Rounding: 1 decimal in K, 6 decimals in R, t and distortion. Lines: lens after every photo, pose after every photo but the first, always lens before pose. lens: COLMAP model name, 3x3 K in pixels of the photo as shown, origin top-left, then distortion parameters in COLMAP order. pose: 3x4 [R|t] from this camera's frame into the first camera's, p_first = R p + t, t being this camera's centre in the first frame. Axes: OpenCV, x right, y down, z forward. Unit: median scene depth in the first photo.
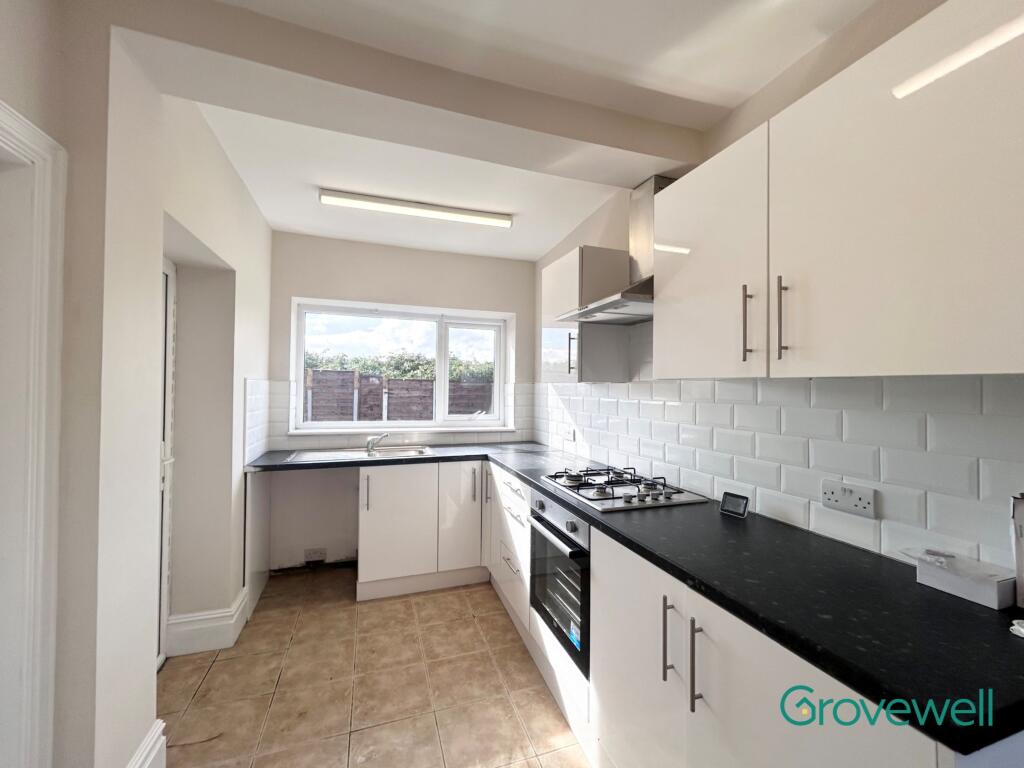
lens RADIAL K [[413.6, 0, 512.0], [0, 413.6, 384.0], [0, 0, 1]] dist [-0.002109, 0.000253]
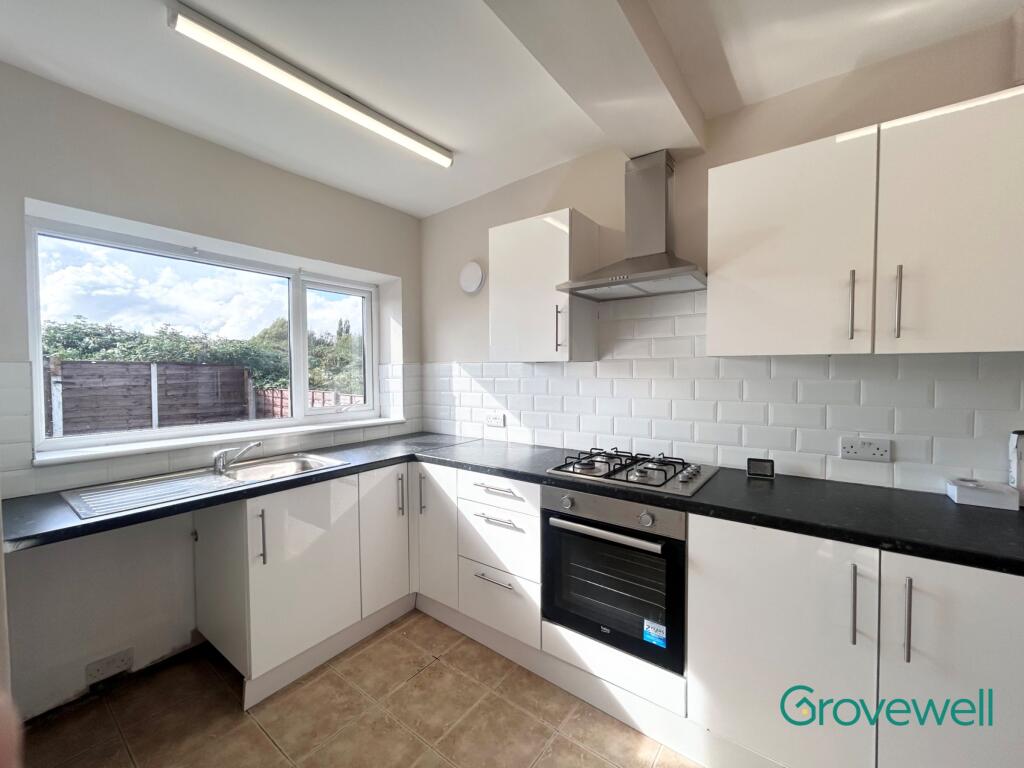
lens RADIAL K [[410.7, 0, 512.0], [0, 410.7, 384.0], [0, 0, 1]] dist [-0.001749, 0.000264]
pose [[0.826670, -0.034418, 0.561633, -0.392970], [0.009791, 0.998856, 0.046800, 0.002623], [-0.562602, -0.033190, 0.826062, 0.285584]]
